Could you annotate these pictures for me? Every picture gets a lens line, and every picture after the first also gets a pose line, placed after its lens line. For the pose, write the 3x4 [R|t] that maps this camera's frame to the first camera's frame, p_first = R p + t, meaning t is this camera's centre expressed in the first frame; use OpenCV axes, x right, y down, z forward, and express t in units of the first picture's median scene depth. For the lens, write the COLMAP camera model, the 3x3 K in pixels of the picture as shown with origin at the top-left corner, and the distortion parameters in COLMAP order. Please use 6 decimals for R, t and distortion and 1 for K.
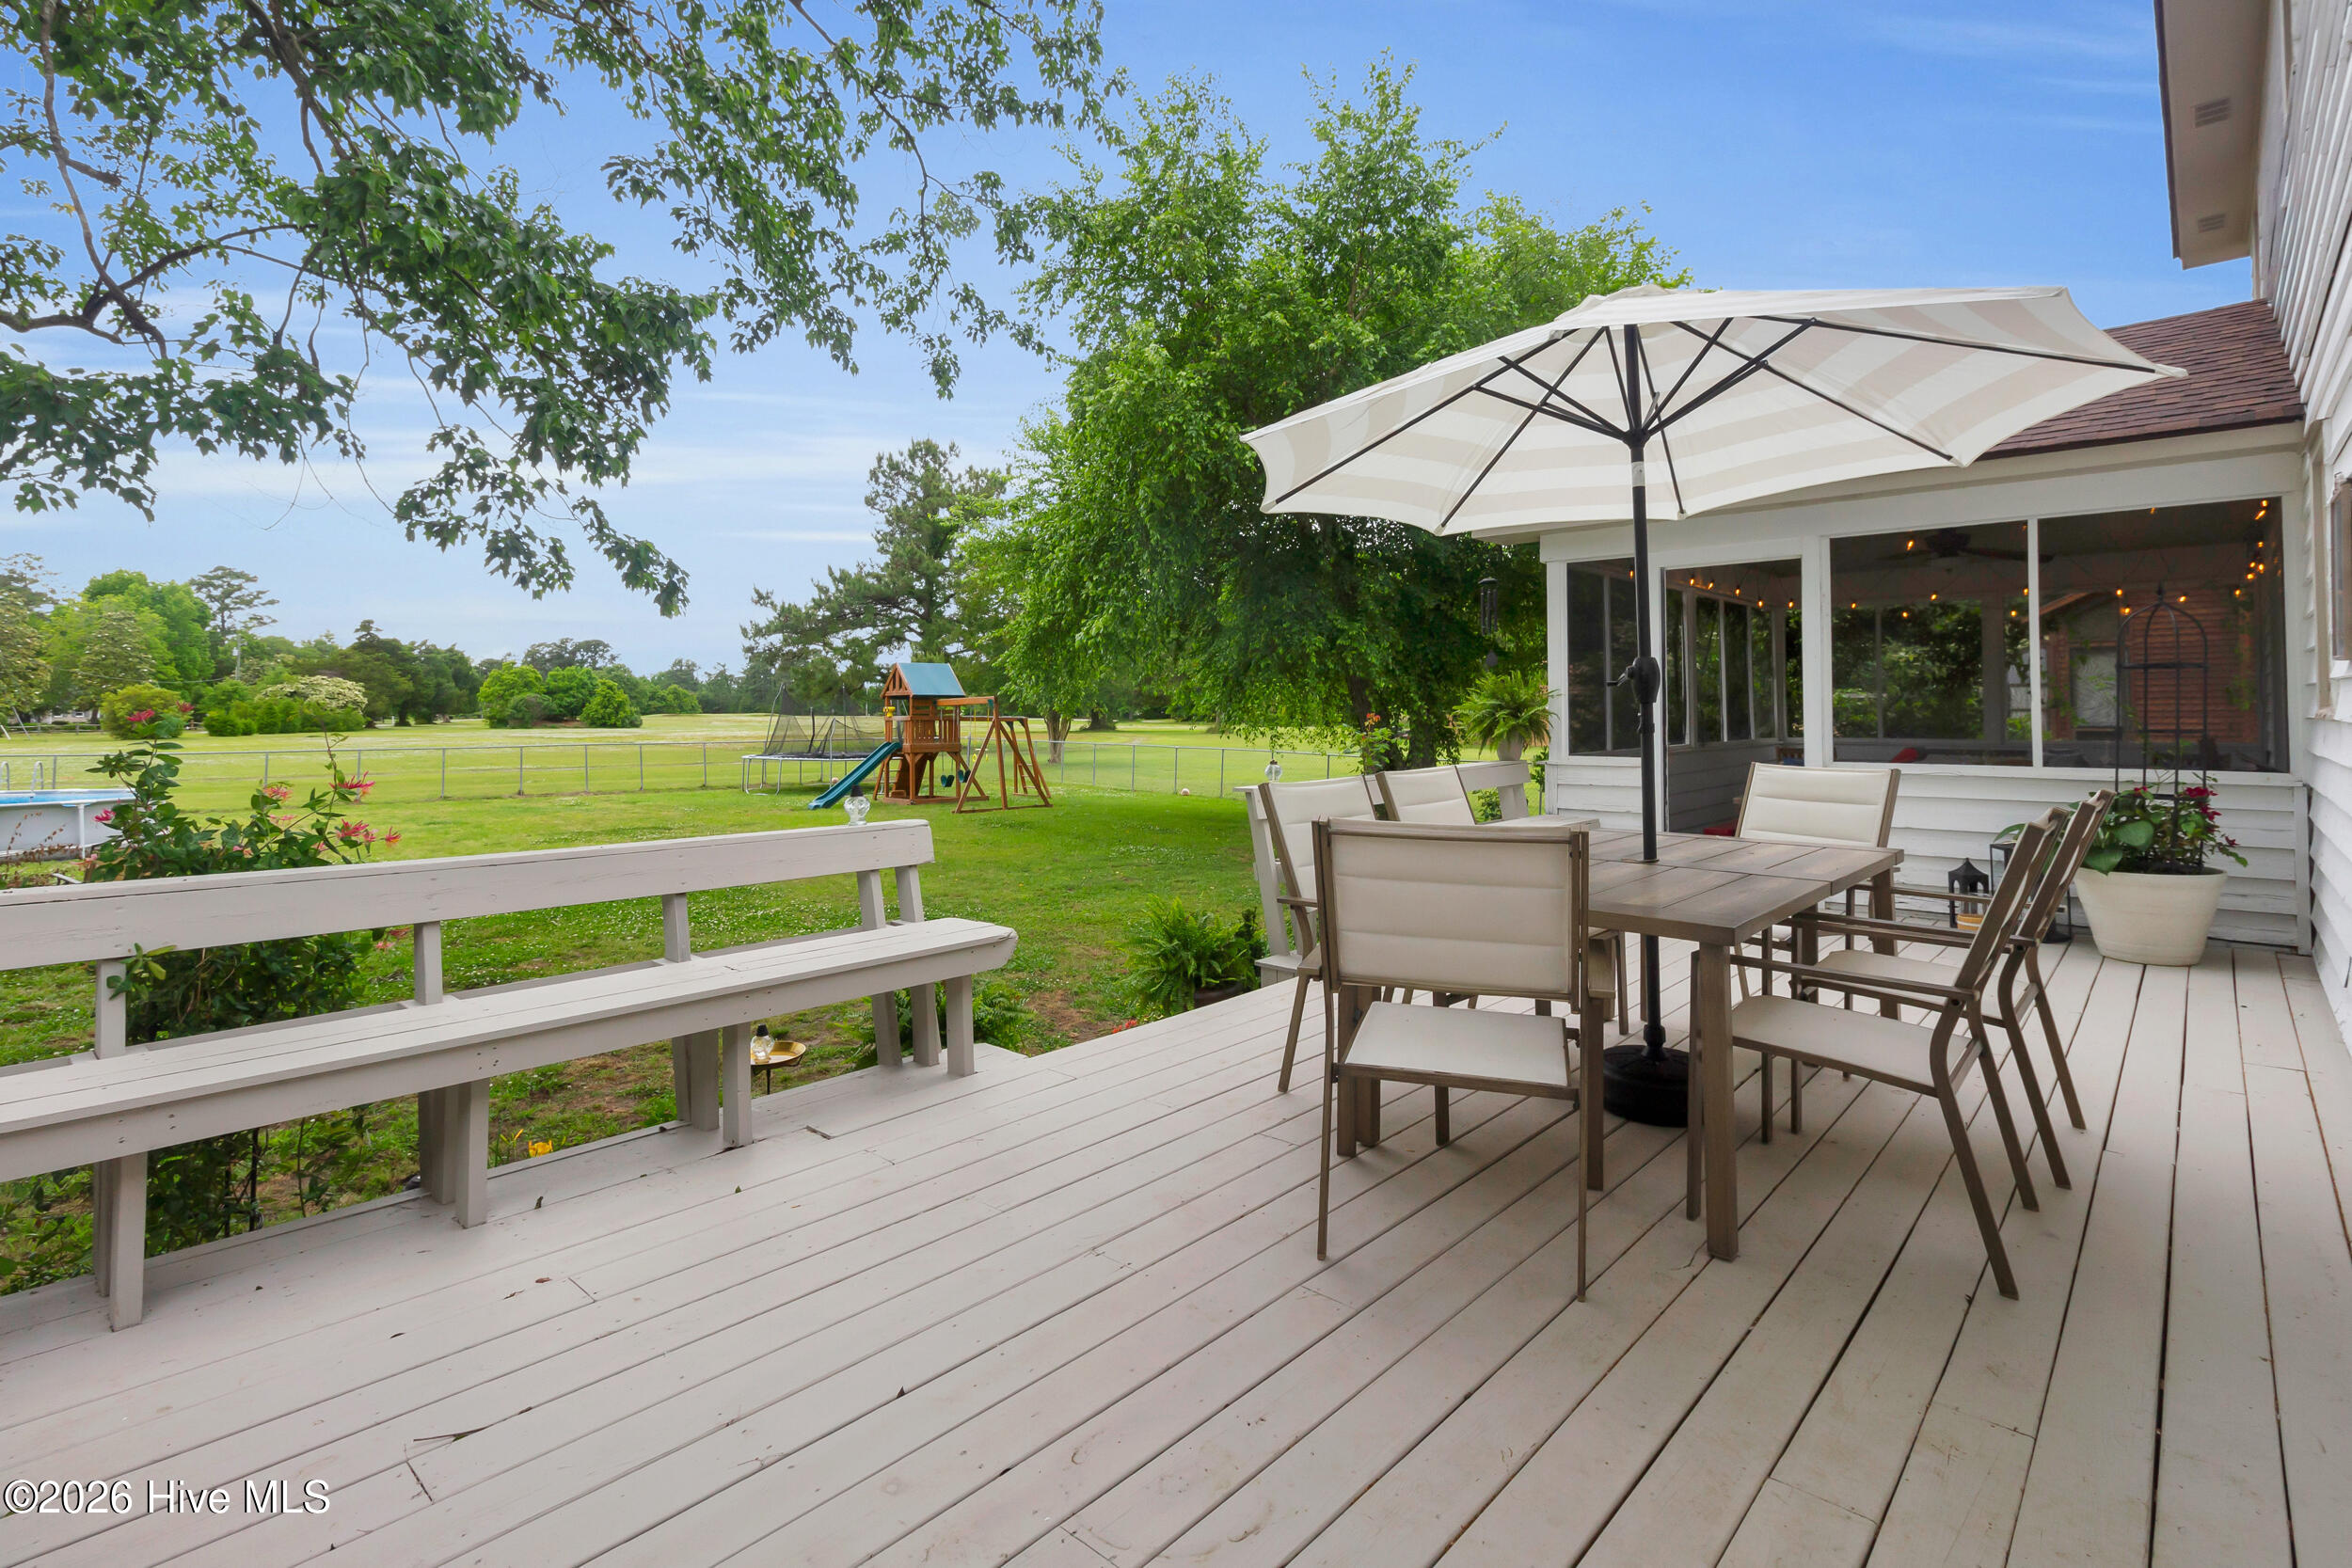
lens RADIAL K [[1129.4, 0, 1167.0], [0, 1129.4, 674.5], [0, 0, 1]] dist [0.001047, 0.000535]
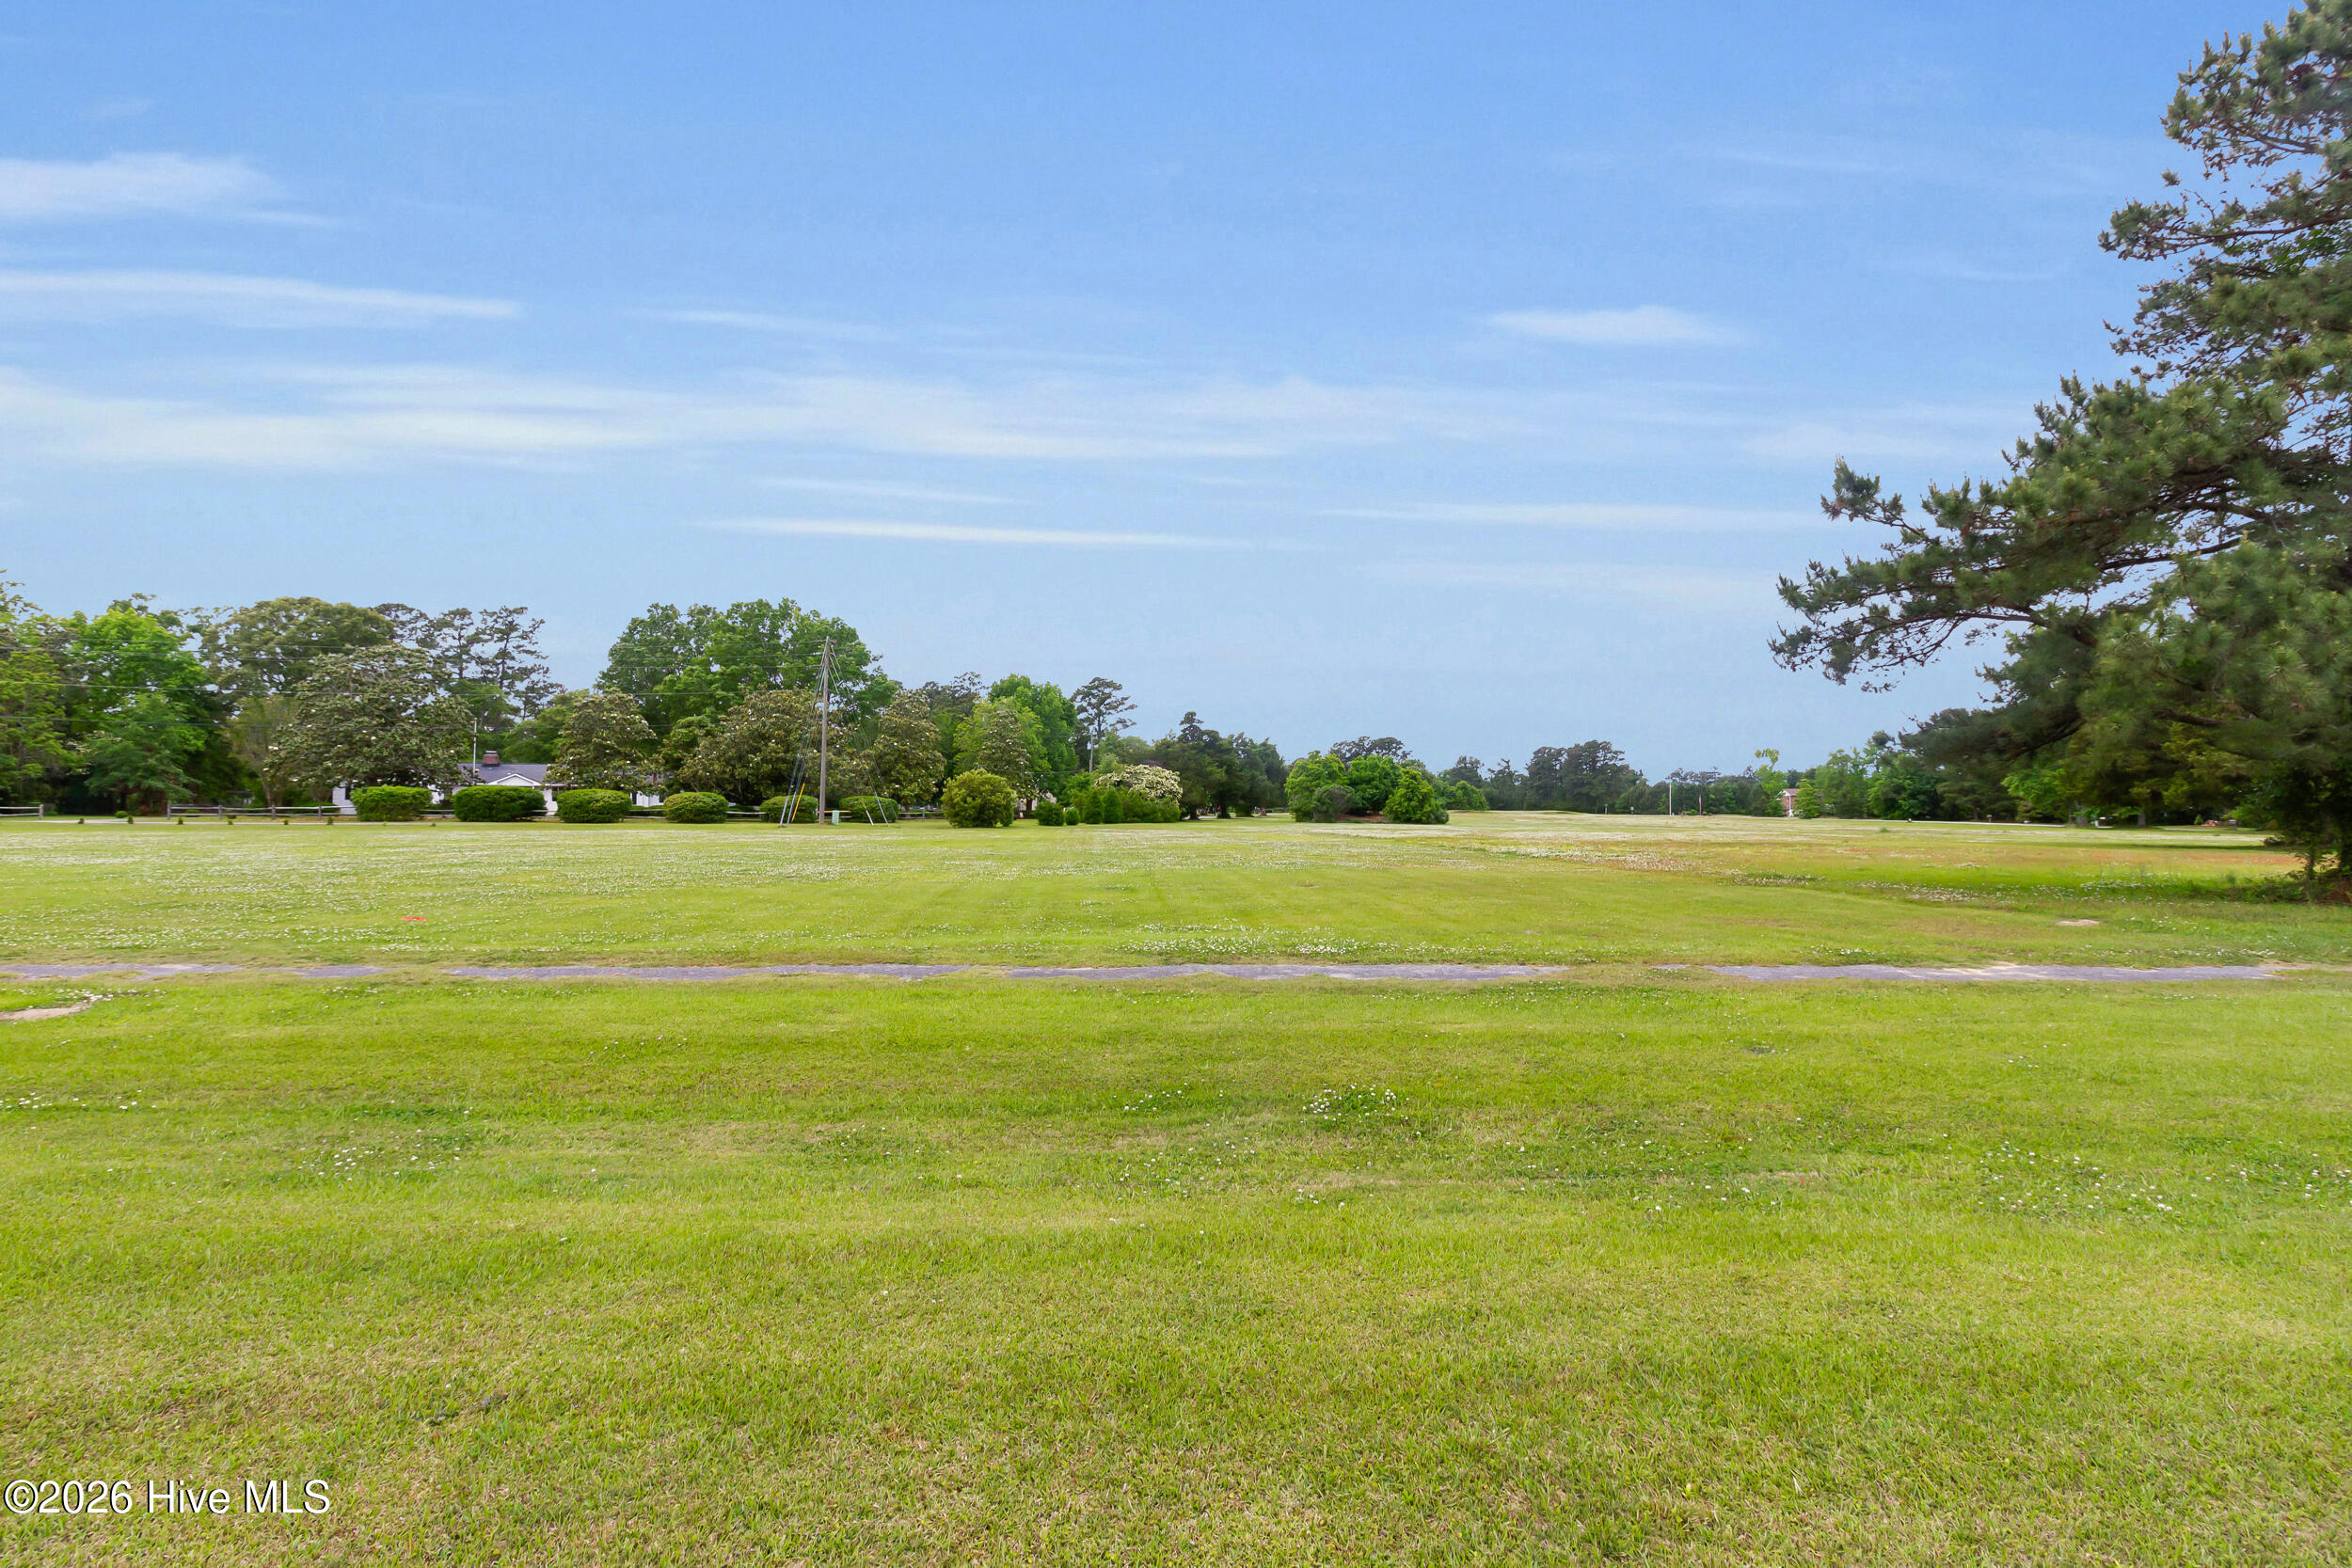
lens RADIAL K [[1091.9, 0, 1179.5], [0, 1091.9, 755.9], [0, 0, 1]] dist [0.002331, 0.000253]
pose [[0.793873, -0.019931, -0.607757, -0.187948], [0.009465, 0.999747, -0.020424, 0.015887], [0.608010, 0.010462, 0.793860, 0.334029]]
